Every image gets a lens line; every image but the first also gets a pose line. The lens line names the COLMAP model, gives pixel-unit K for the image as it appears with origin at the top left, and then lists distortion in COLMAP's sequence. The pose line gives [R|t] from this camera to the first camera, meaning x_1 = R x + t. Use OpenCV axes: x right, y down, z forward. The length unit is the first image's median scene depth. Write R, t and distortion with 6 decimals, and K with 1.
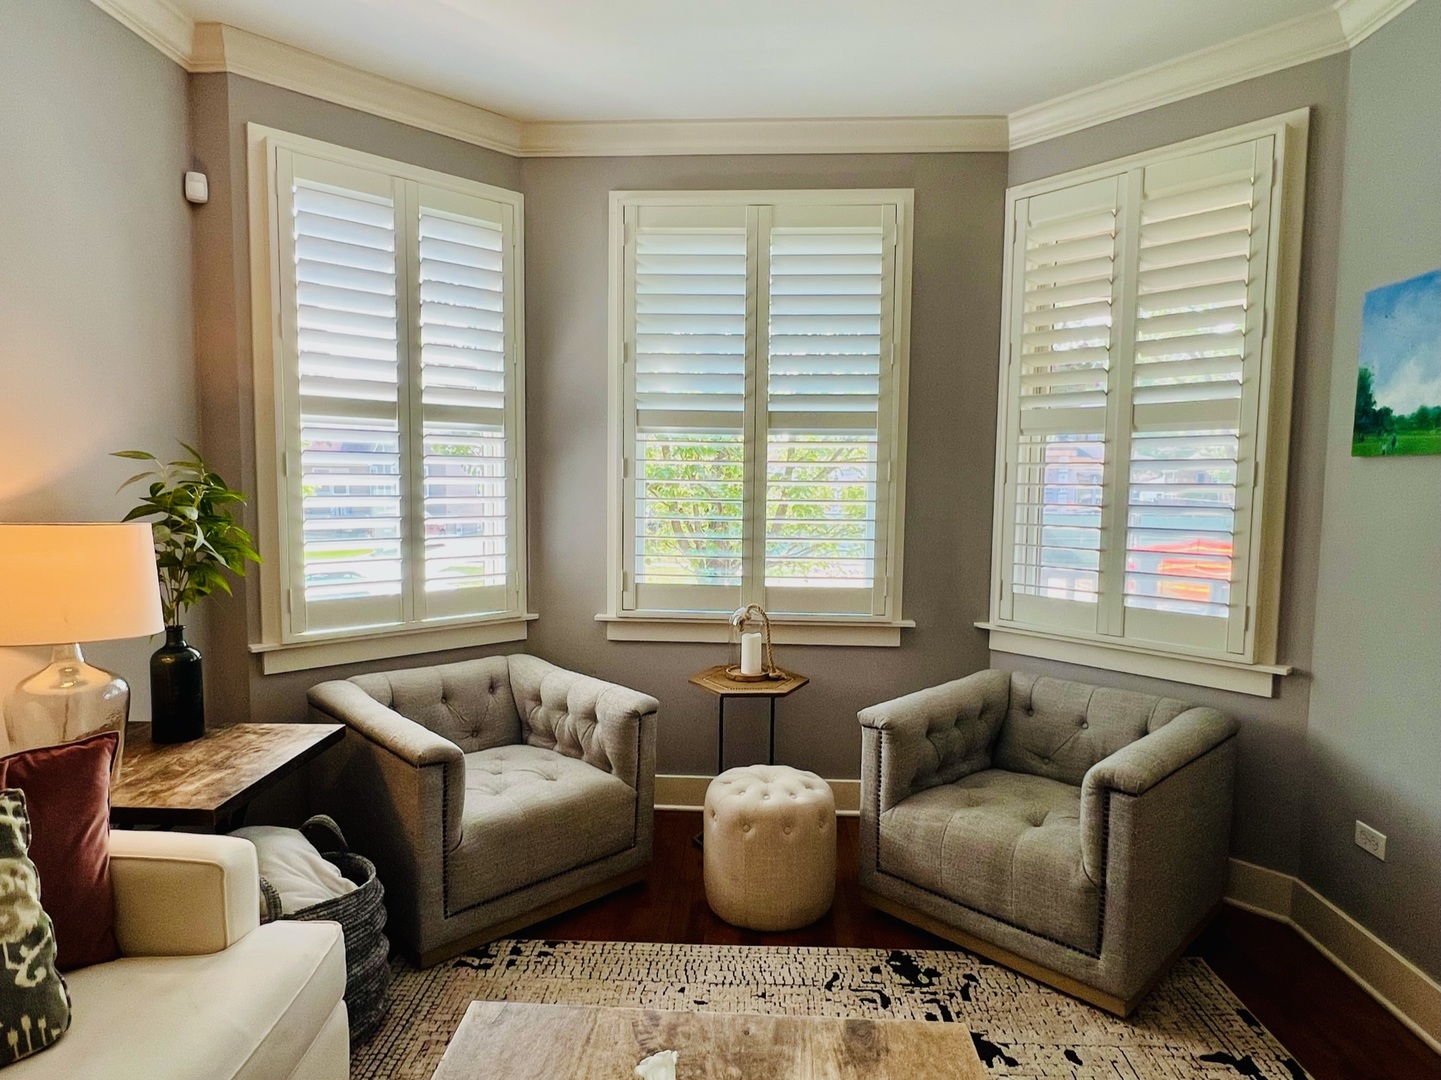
lens RADIAL K [[837.8, 0, 720.4], [0, 837.8, 544.2], [0, 0, 1]] dist [-0.002514, -0.000710]
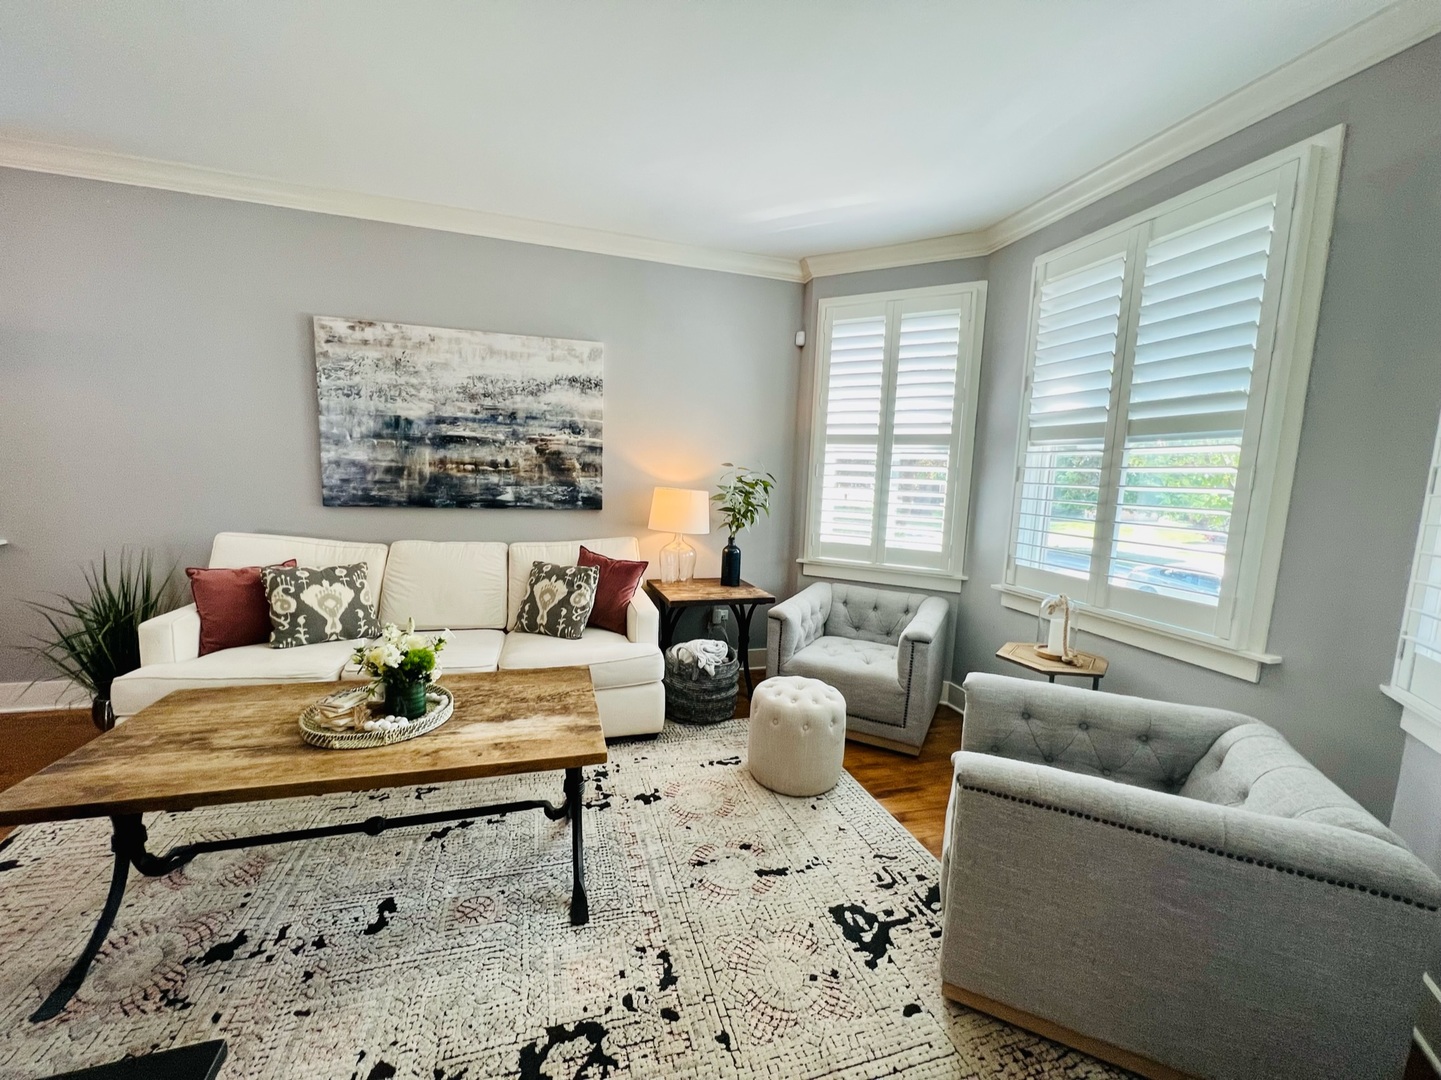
lens RADIAL K [[575.9, 0, 724.7], [0, 575.9, 538.3], [0, 0, 1]] dist [0.002516, 0.000508]
pose [[0.338571, 0.105576, -0.934999, 0.590845], [-0.107453, 0.991523, 0.073049, -0.009575], [0.934785, 0.075736, 0.347045, 0.288662]]
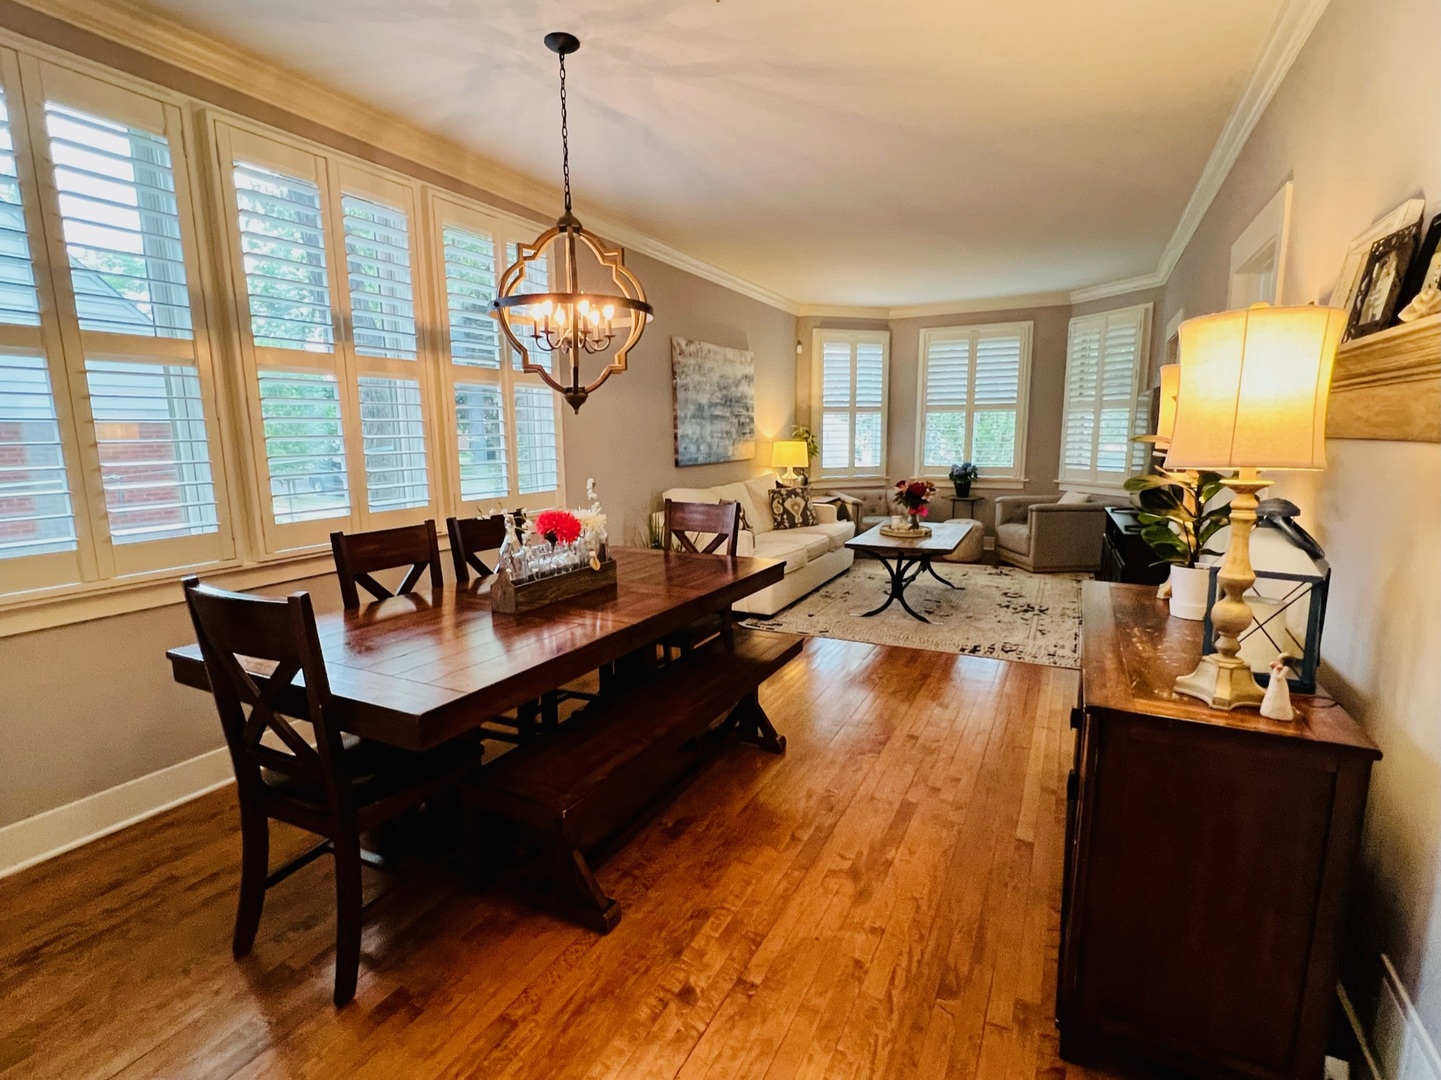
lens RADIAL K [[704.1, 0, 719.0], [0, 704.1, 543.5], [0, 0, 1]] dist [0.005515, 0.000332]
pose [[0.911389, 0.046273, -0.408937, 0.272355], [-0.014337, 0.996626, 0.080818, 0.134464], [0.411297, -0.067794, 0.908977, -1.594112]]
